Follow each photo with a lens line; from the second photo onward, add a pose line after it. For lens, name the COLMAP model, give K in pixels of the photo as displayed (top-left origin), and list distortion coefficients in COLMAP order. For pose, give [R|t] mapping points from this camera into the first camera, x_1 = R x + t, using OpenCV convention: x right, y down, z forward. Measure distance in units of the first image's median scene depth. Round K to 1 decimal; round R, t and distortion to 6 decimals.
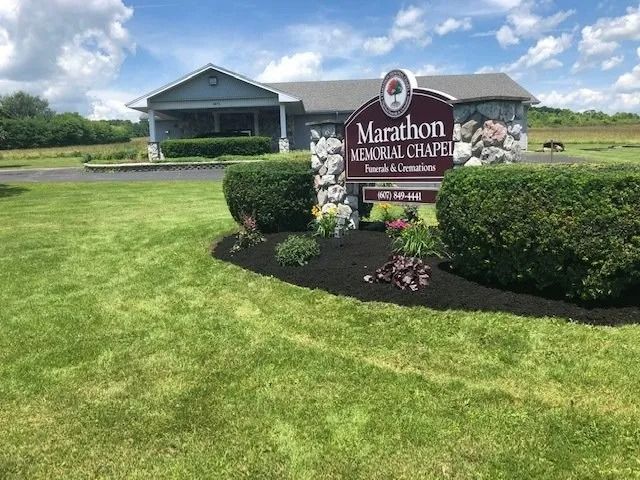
lens RADIAL K [[514.7, 0, 319.7], [0, 514.7, 238.8], [0, 0, 1]] dist [0.031453, -0.039601]
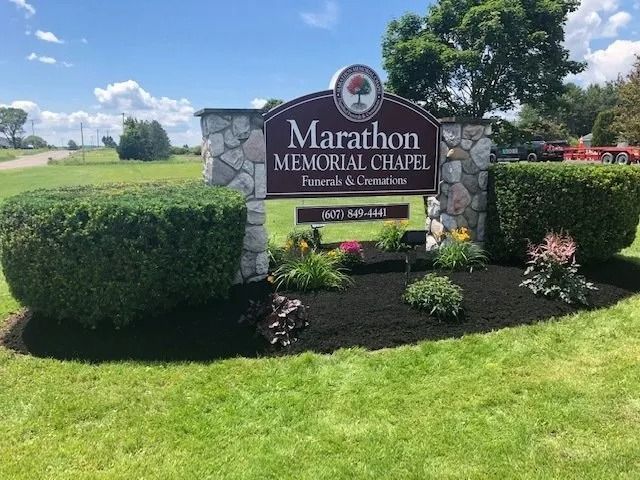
lens RADIAL K [[514.7, 0, 319.8], [0, 514.7, 242.2], [0, 0, 1]] dist [0.031453, -0.039601]
pose [[0.284421, -0.087284, 0.954718, -0.703665], [0.129889, 0.990173, 0.051831, -0.092043], [-0.949860, 0.109265, 0.292964, 0.843147]]
